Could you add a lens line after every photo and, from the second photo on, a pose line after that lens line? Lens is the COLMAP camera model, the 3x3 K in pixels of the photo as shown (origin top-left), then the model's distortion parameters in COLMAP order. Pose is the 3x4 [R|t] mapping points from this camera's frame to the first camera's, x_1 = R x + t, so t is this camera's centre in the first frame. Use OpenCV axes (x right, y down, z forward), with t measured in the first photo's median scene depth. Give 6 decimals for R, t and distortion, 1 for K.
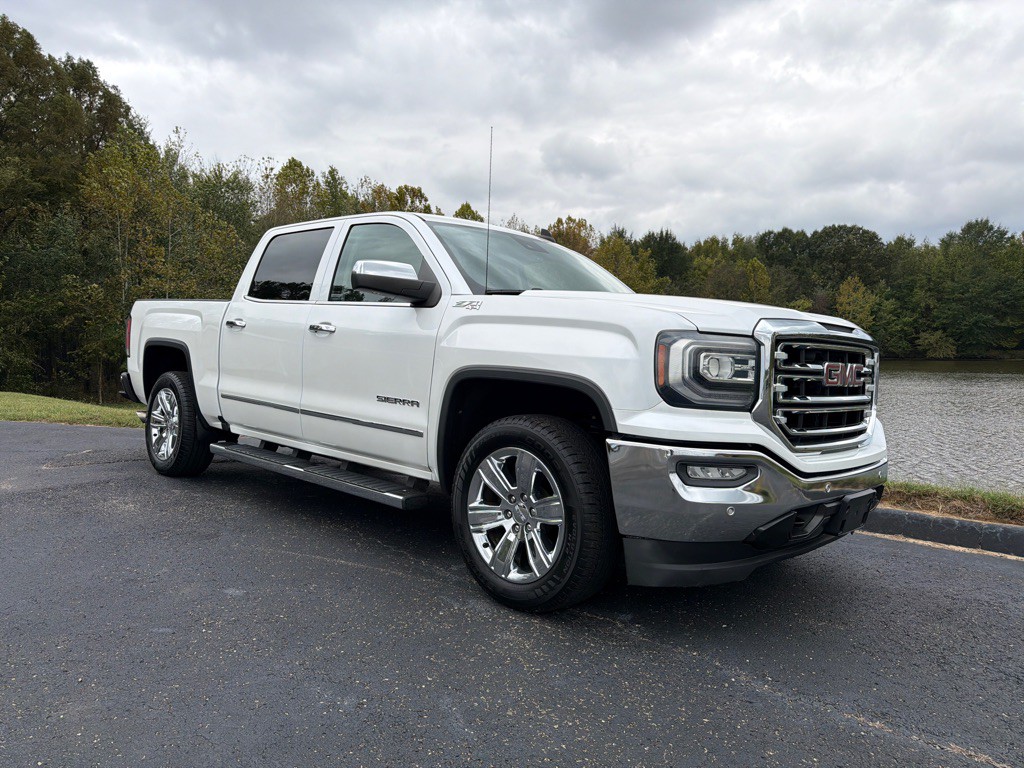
lens RADIAL K [[728.8, 0, 509.7], [0, 728.8, 385.0], [0, 0, 1]] dist [0.004557, -0.002333]
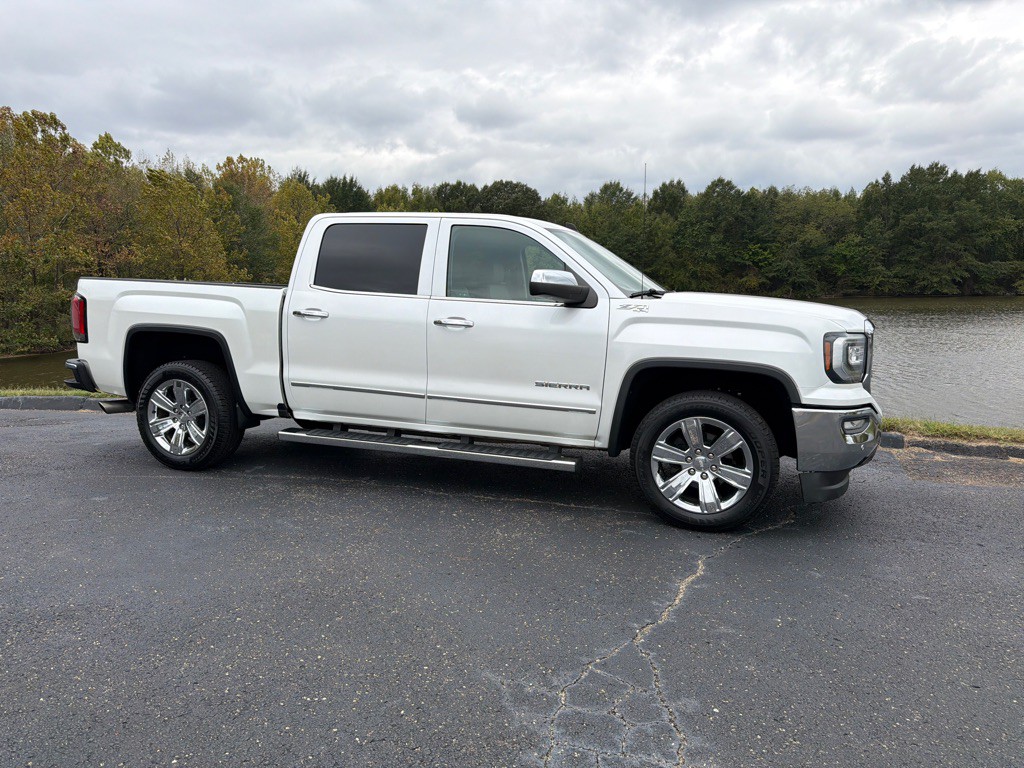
lens RADIAL K [[704.6, 0, 511.8], [0, 704.6, 400.9], [0, 0, 1]] dist [0.079689, -0.102509]
pose [[0.906341, -0.078374, 0.415214, -0.740803], [0.037544, 0.993698, 0.105616, -0.083805], [-0.420875, -0.080135, 0.903572, -0.039912]]
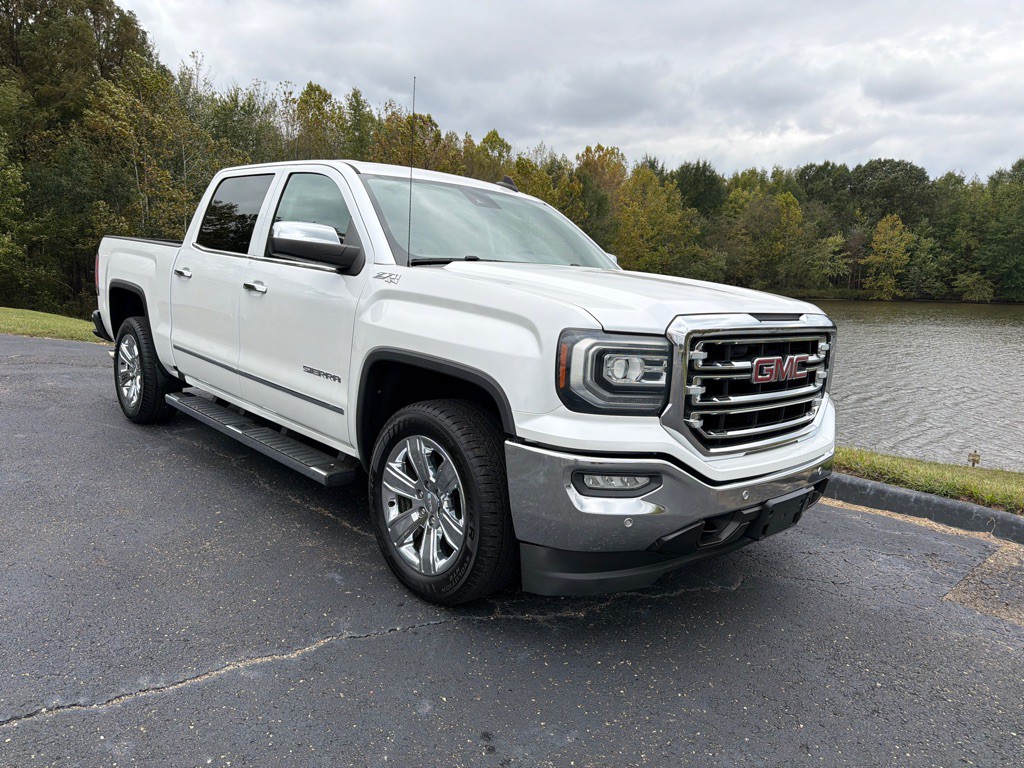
lens RADIAL K [[715.6, 0, 516.5], [0, 715.6, 393.6], [0, 0, 1]] dist [0.008969, 0.000682]
pose [[0.999006, 0.033489, -0.029422, 0.132591], [-0.030029, 0.993361, 0.111051, -0.066151], [0.032946, -0.110057, 0.993379, 0.070890]]
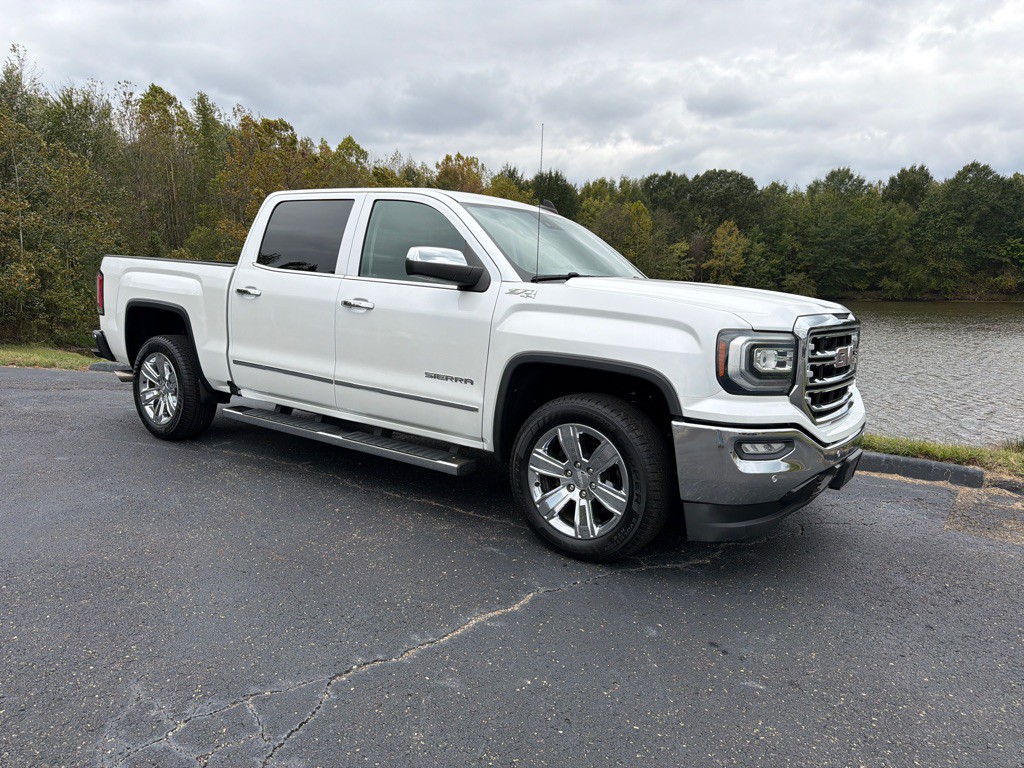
lens RADIAL K [[704.6, 0, 511.8], [0, 704.6, 400.9], [0, 0, 1]] dist [0.079689, -0.102509]
pose [[0.988465, -0.017246, 0.150463, -0.225410], [0.000665, 0.993980, 0.109560, -0.062376], [-0.151446, -0.108196, 0.982526, -0.063536]]
